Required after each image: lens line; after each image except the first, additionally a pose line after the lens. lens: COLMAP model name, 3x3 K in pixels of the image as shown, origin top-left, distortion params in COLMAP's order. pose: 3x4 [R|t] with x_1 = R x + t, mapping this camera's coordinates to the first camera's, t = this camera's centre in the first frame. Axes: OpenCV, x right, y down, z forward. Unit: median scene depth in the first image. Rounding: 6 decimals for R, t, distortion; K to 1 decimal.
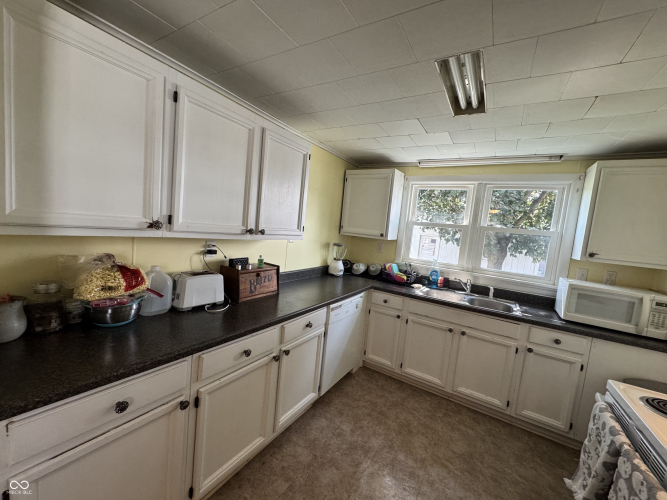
lens RADIAL K [[265.6, 0, 332.7], [0, 265.6, 249.6], [0, 0, 1]] dist [-0.002840, 0.000500]
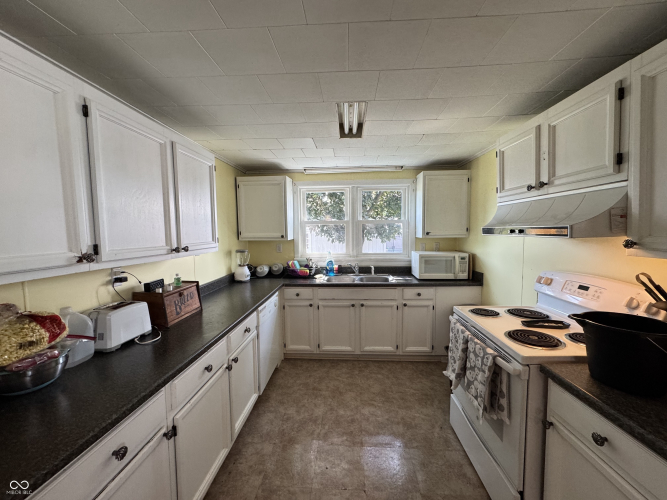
lens RADIAL K [[265.6, 0, 332.7], [0, 265.6, 249.6], [0, 0, 1]] dist [-0.002840, 0.000500]
pose [[0.875905, -0.141541, 0.461255, -0.202766], [0.138081, 0.989553, 0.041445, -0.025528], [-0.462302, 0.027389, 0.886299, -0.087624]]
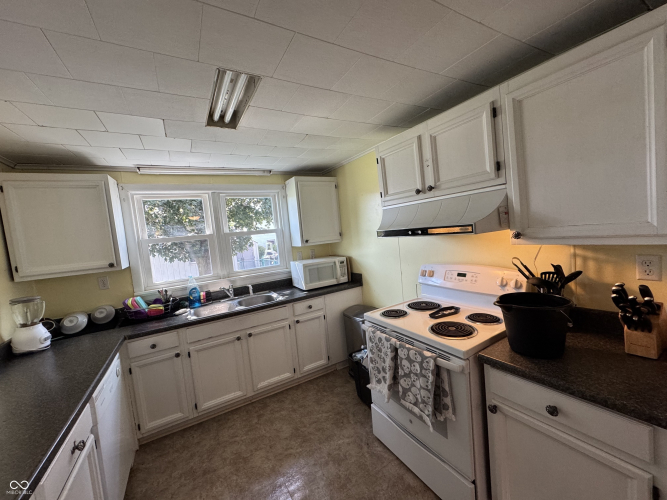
lens RADIAL K [[265.6, 0, 332.7], [0, 265.6, 249.6], [0, 0, 1]] dist [-0.002840, 0.000500]
pose [[0.463658, -0.202485, 0.862566, -0.210189], [0.215340, 0.970098, 0.111976, -0.065621], [-0.859447, 0.133827, 0.493397, 0.163533]]
